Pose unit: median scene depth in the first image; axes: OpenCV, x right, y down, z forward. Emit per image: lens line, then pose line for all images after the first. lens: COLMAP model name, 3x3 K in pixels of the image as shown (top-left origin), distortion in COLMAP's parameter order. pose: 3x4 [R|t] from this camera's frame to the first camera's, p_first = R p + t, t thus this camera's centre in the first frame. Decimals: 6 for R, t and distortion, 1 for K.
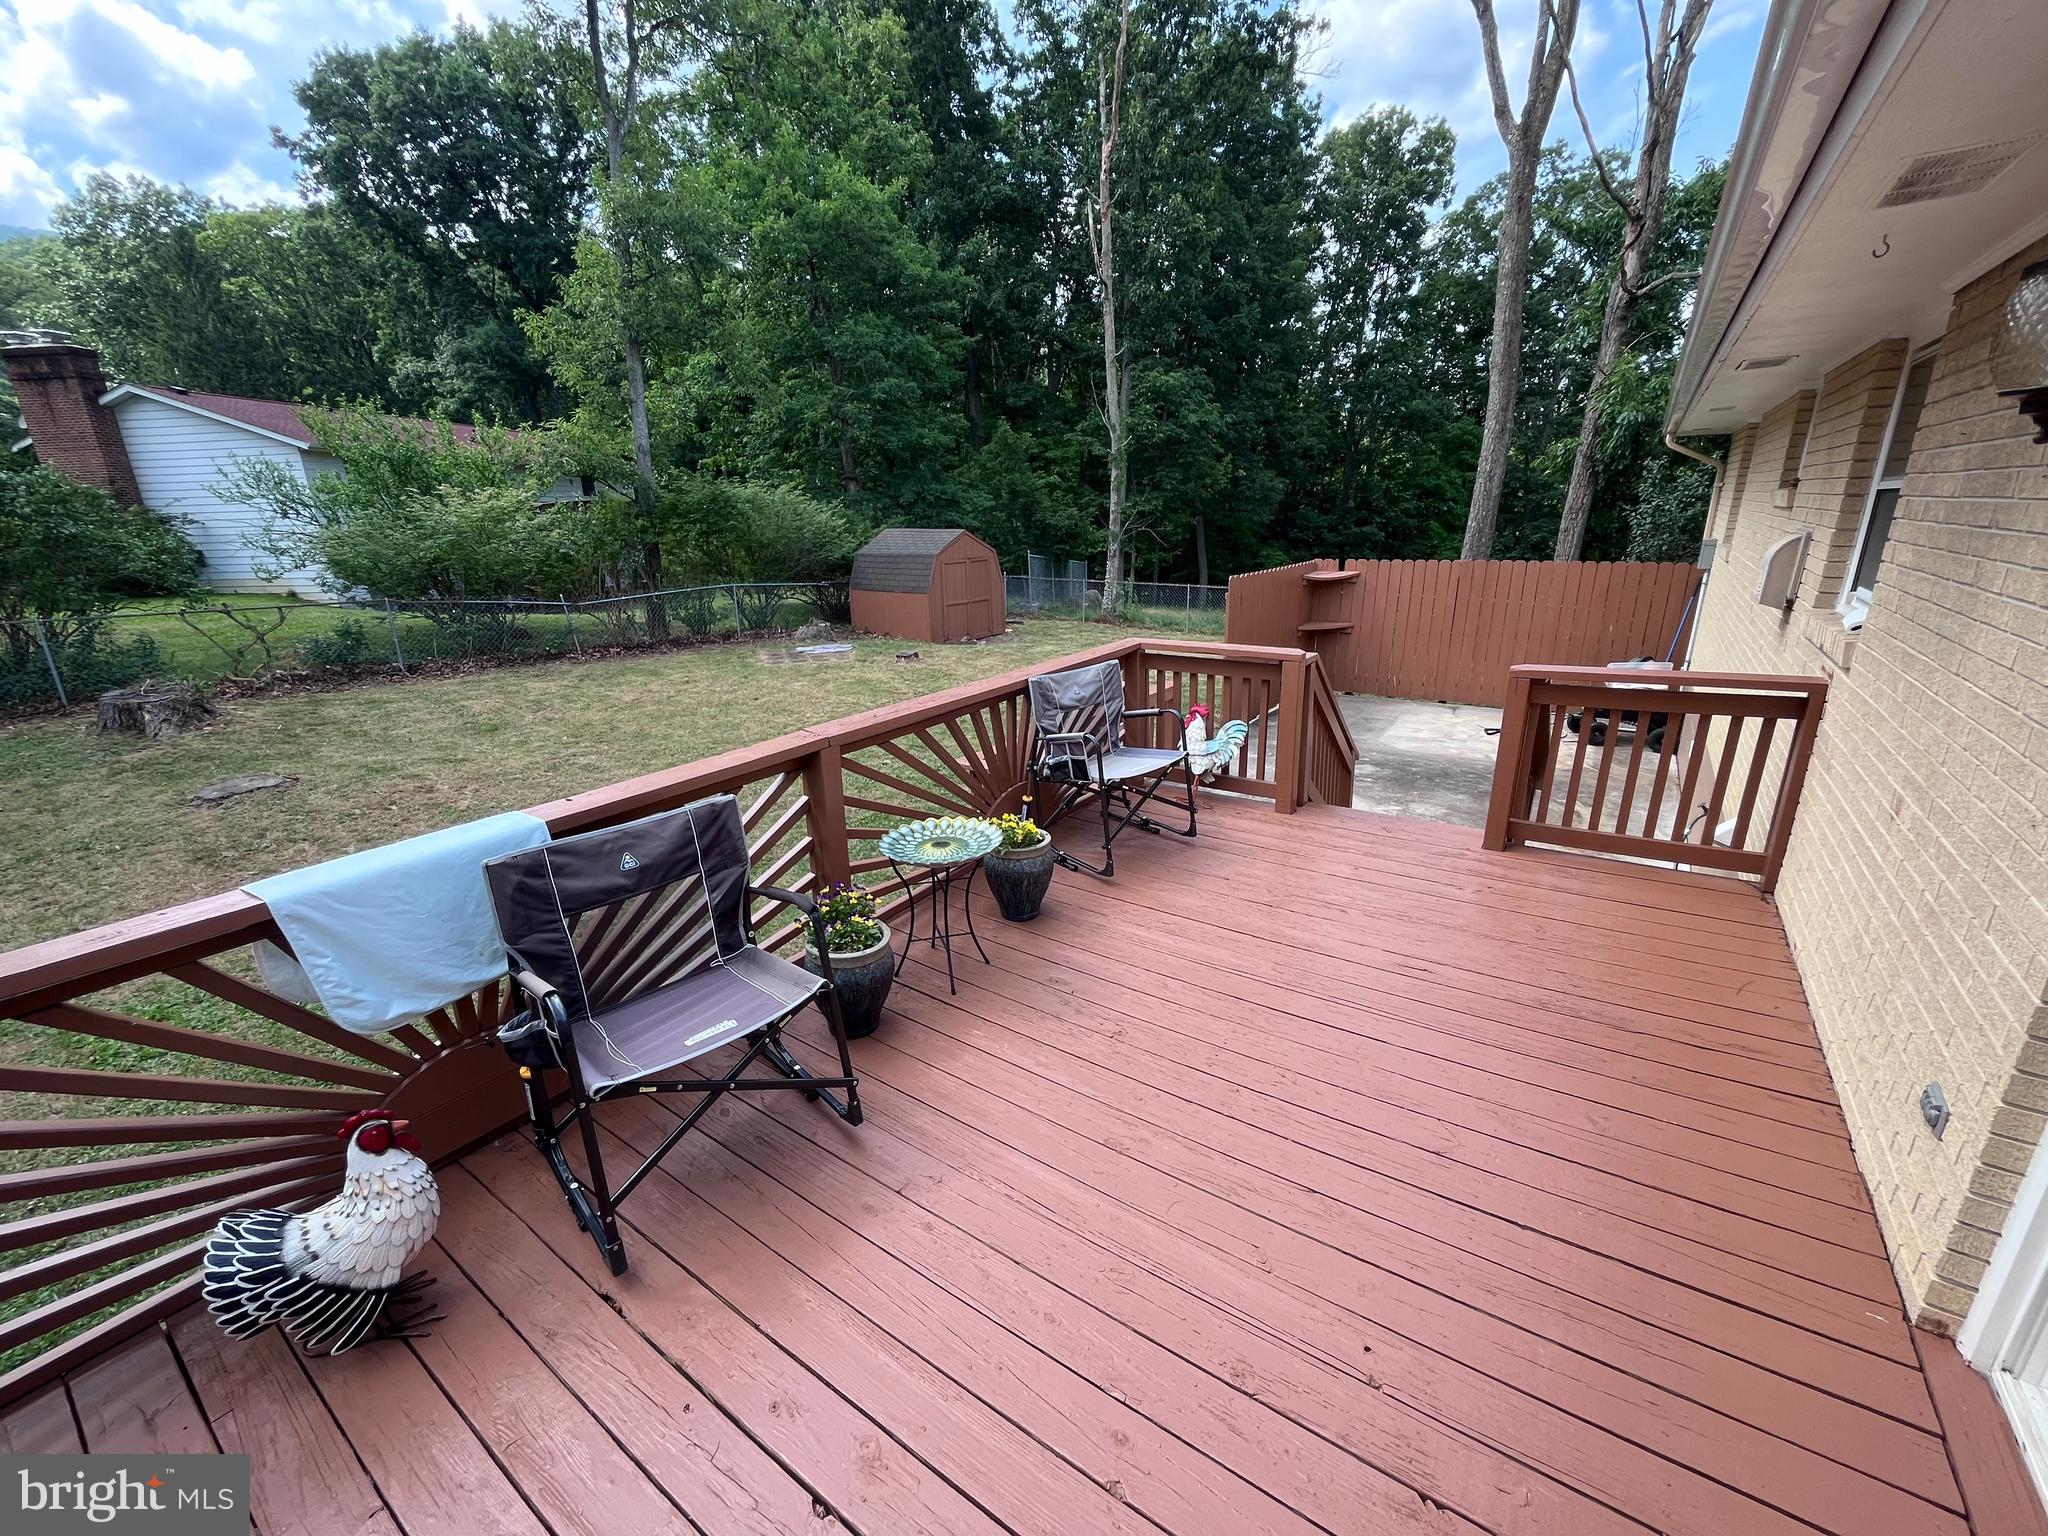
lens RADIAL K [[831.6, 0, 1020.4], [0, 831.6, 768.5], [0, 0, 1]] dist [-0.002865, 0.000000]
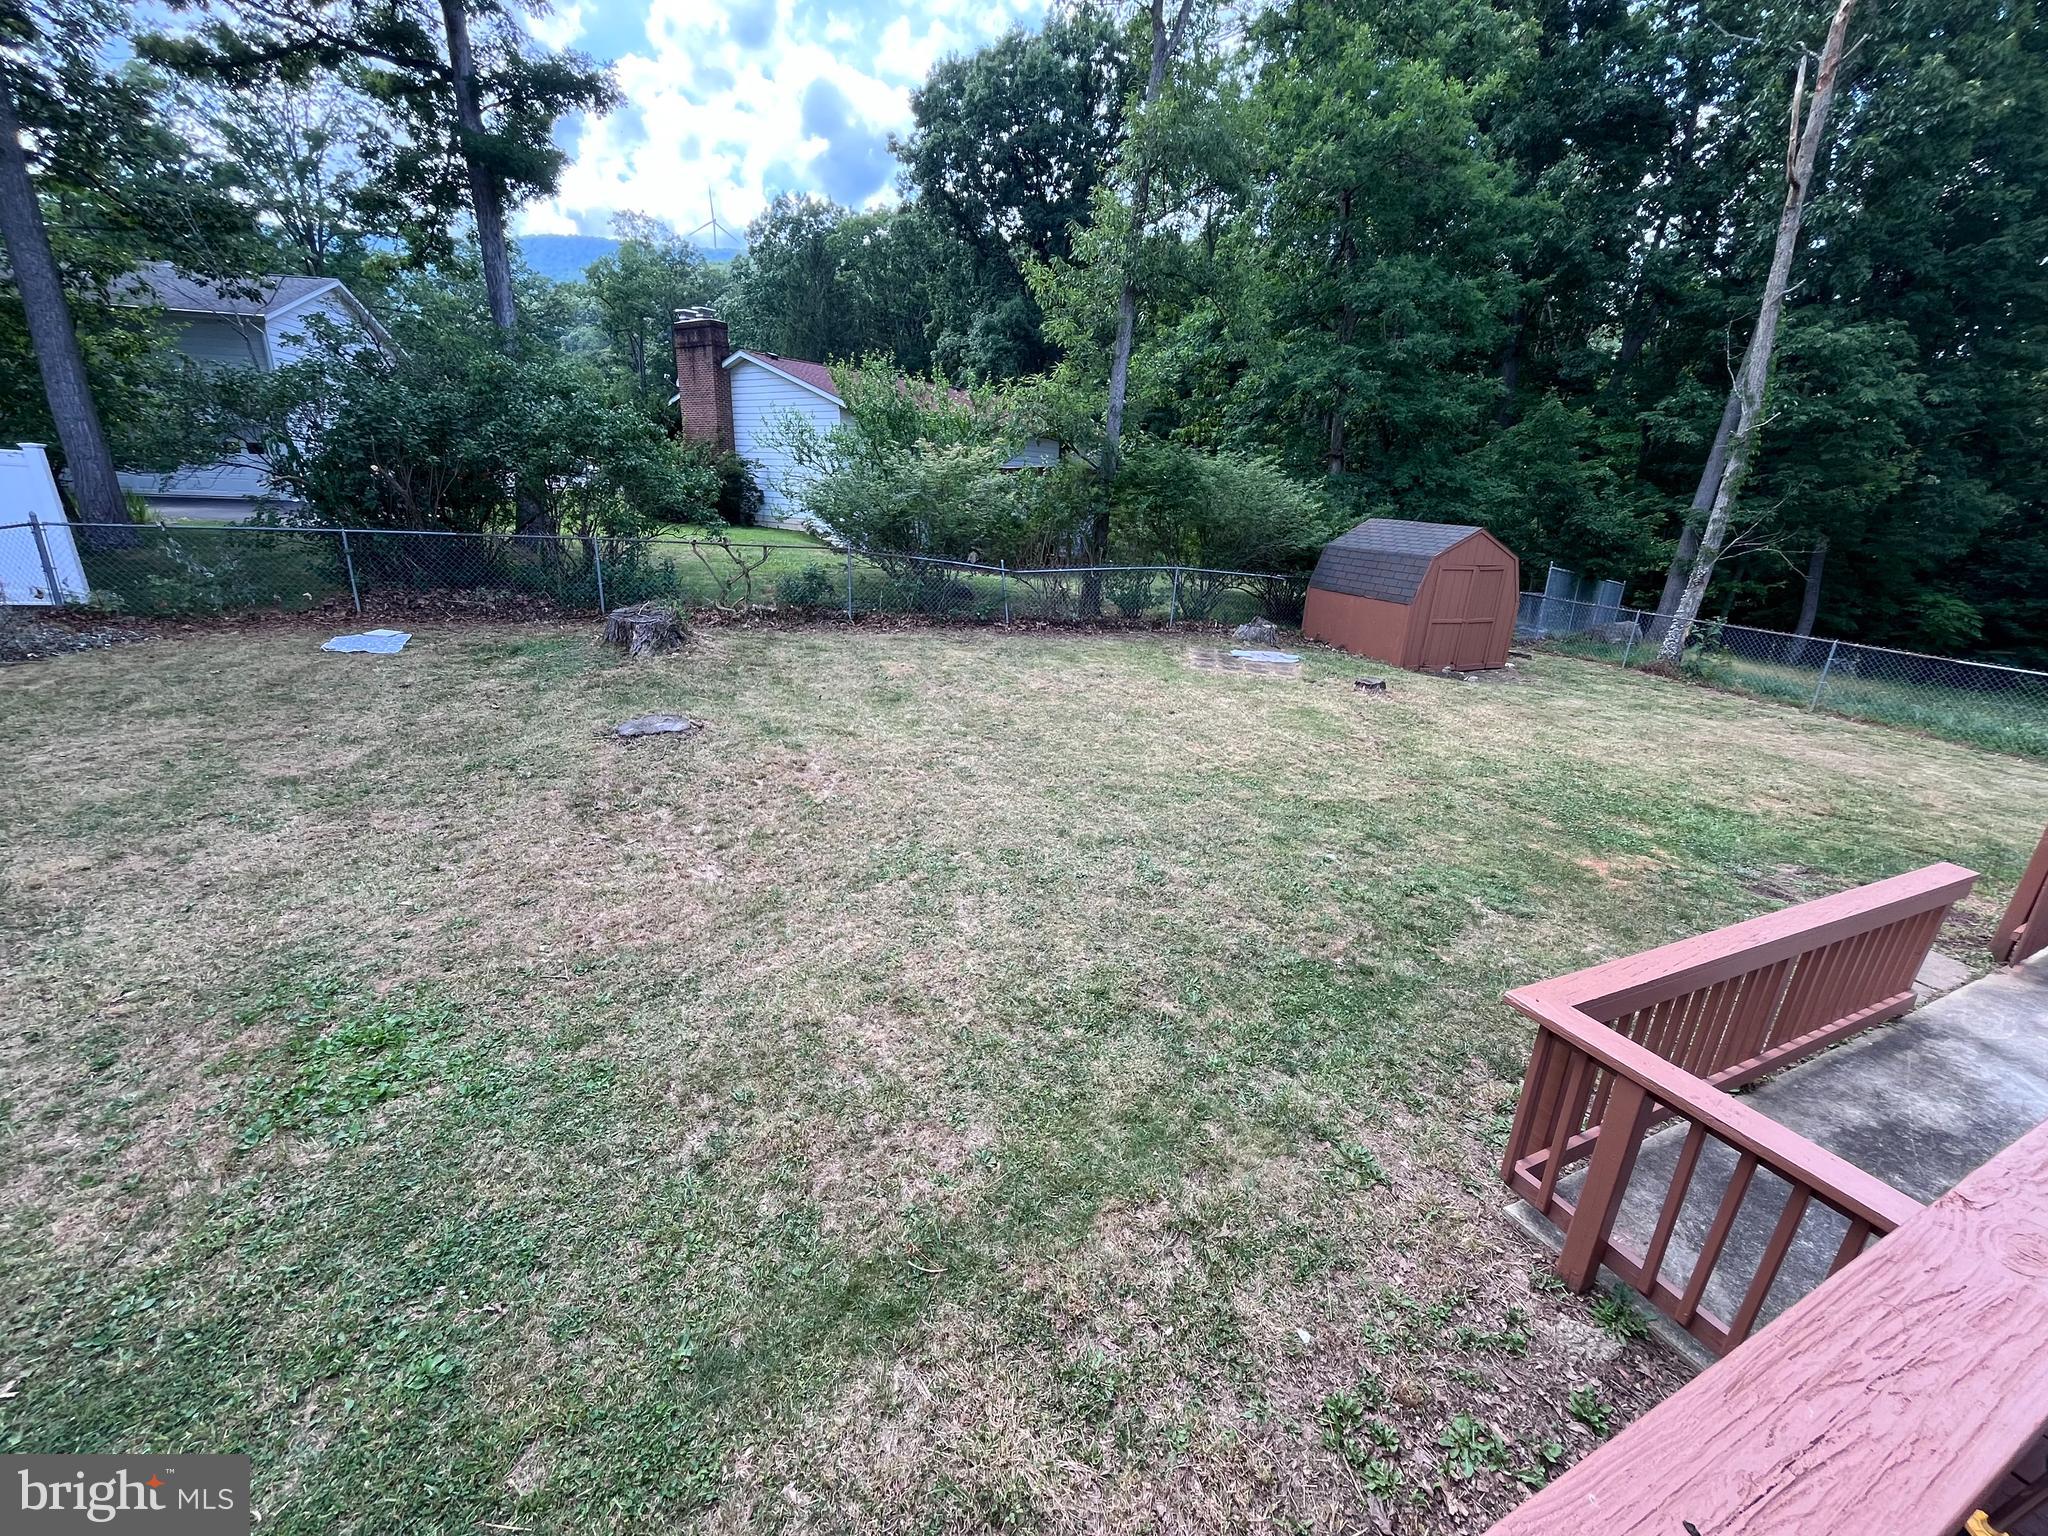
lens RADIAL K [[831.6, 0, 1020.4], [0, 831.6, 768.5], [0, 0, 1]] dist [-0.002865, 0.000000]
pose [[0.867889, 0.215053, -0.447796, -0.037494], [-0.205906, 0.976087, 0.069691, -0.031164], [0.452076, 0.031720, 0.891415, 0.111681]]
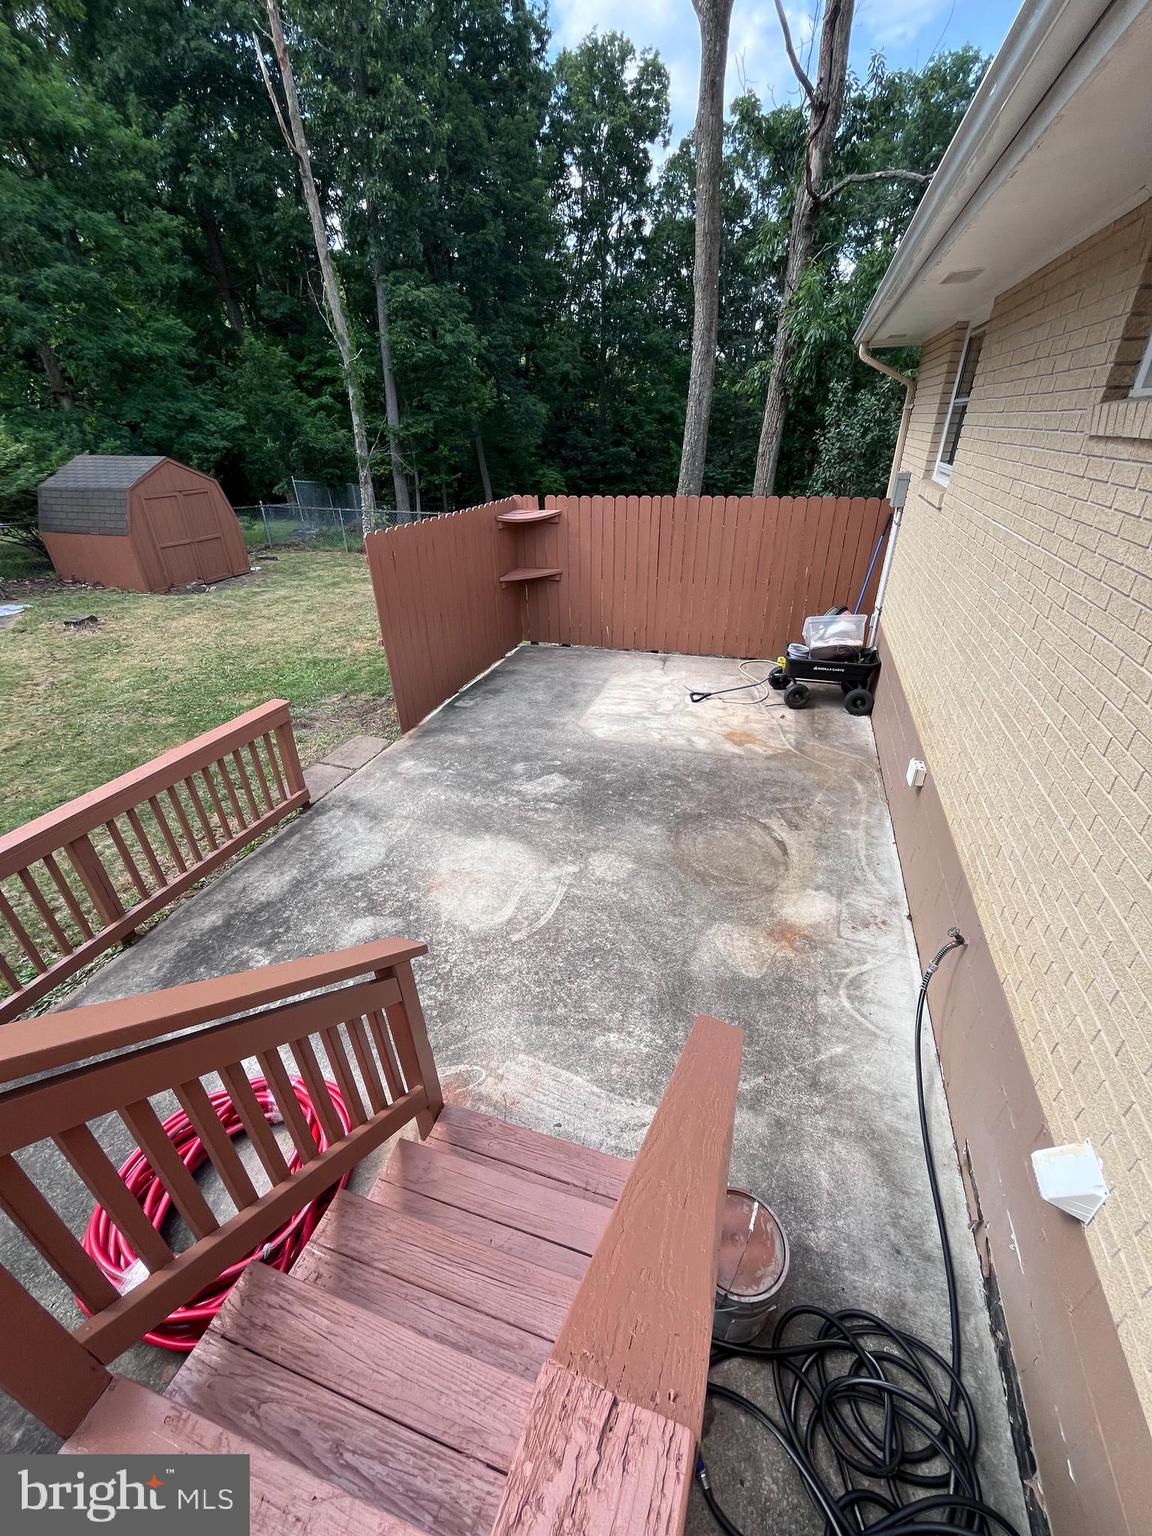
lens RADIAL K [[623.7, 0, 577.3], [0, 623.7, 764.4], [0, 0, 1]] dist [-0.002865, 0.000000]
pose [[0.954801, -0.137112, 0.263733, 0.107546], [0.085009, 0.976156, 0.199733, -0.052268], [-0.284831, -0.168285, 0.943690, 0.161834]]
